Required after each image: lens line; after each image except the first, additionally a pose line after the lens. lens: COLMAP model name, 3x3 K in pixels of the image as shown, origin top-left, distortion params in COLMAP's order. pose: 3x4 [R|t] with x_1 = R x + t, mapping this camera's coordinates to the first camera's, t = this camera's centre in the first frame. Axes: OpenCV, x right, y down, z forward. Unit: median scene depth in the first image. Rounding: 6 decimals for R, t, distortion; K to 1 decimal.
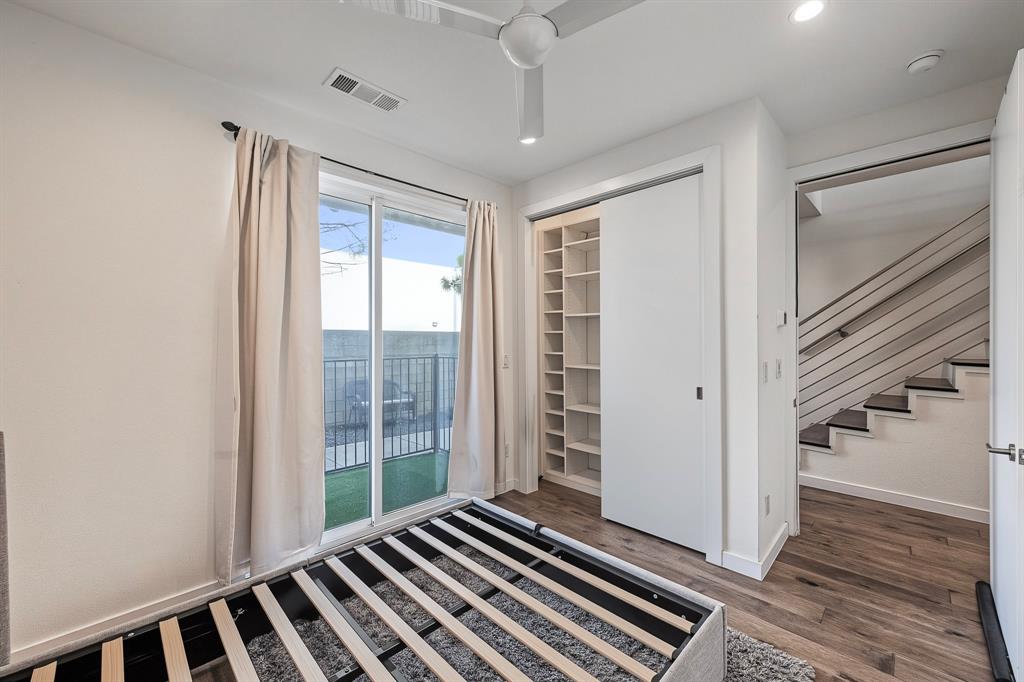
lens RADIAL K [[418.0, 0, 512.0], [0, 418.0, 341.0], [0, 0, 1]] dist [0.000056, 0.000002]
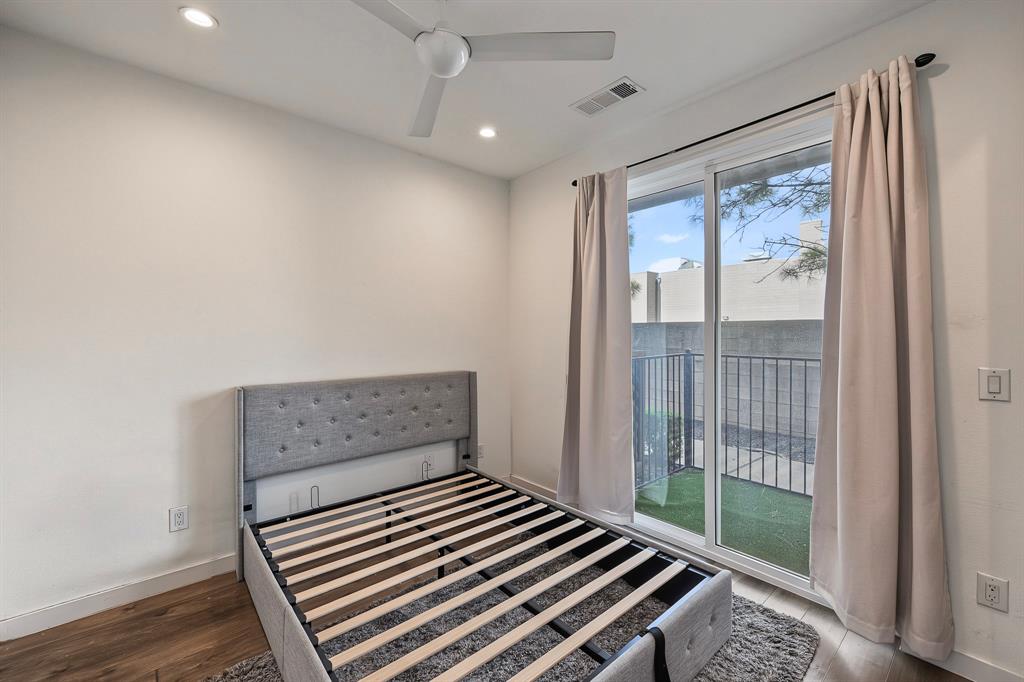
lens RADIAL K [[418.0, 0, 512.0], [0, 418.0, 341.0], [0, 0, 1]] dist [0.000056, 0.000002]
pose [[-0.058768, 0.017323, -0.998121, 0.648903], [0.002260, 0.999849, 0.017220, -0.001491], [0.998269, -0.001244, -0.058798, 0.741462]]
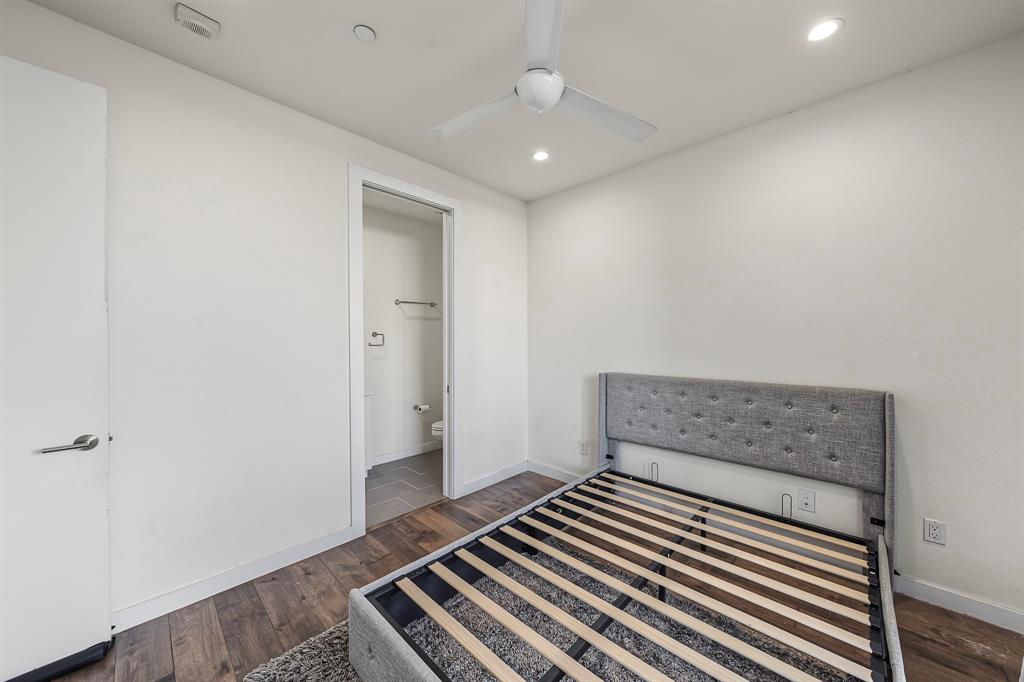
lens RADIAL K [[362.2, 0, 512.0], [0, 362.2, 341.0], [0, 0, 1]] dist [-0.000571, -0.000050]
pose [[-0.999175, 0.004213, -0.040402, 0.117913], [0.003973, 0.999974, 0.006021, 0.004646], [0.040426, 0.005856, -0.999165, 1.244744]]
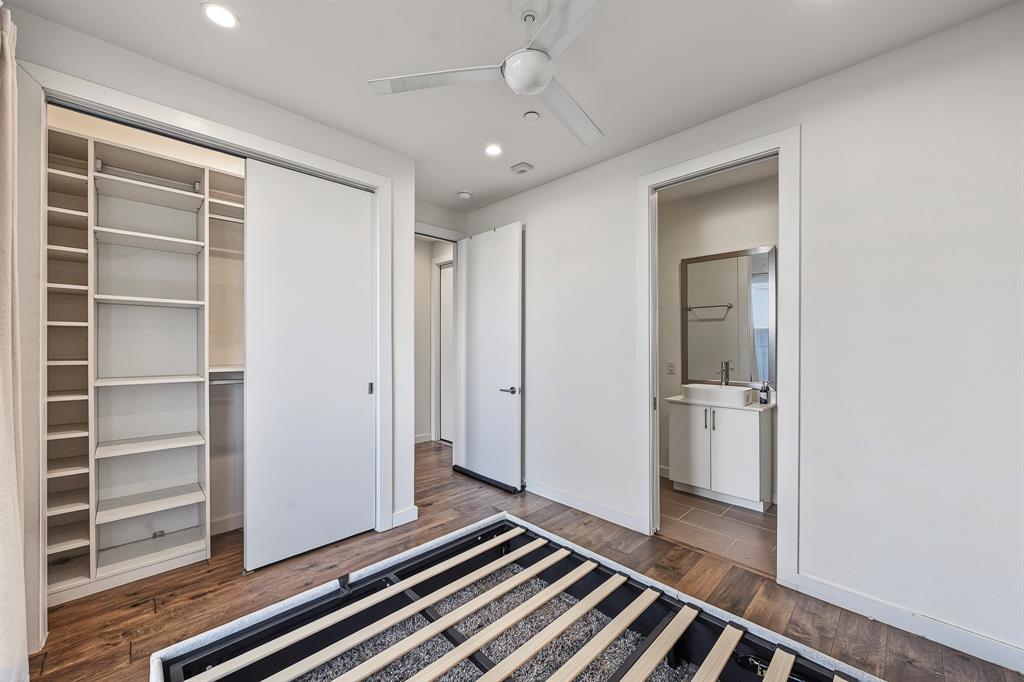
lens RADIAL K [[391.7, 0, 504.8], [0, 391.7, 345.5], [0, 0, 1]] dist [-0.000851, -0.000053]
pose [[0.004469, -0.001683, 0.999989, -0.603914], [0.002447, 0.999996, 0.001673, 0.009116], [-0.999987, 0.002440, 0.004473, 0.637274]]
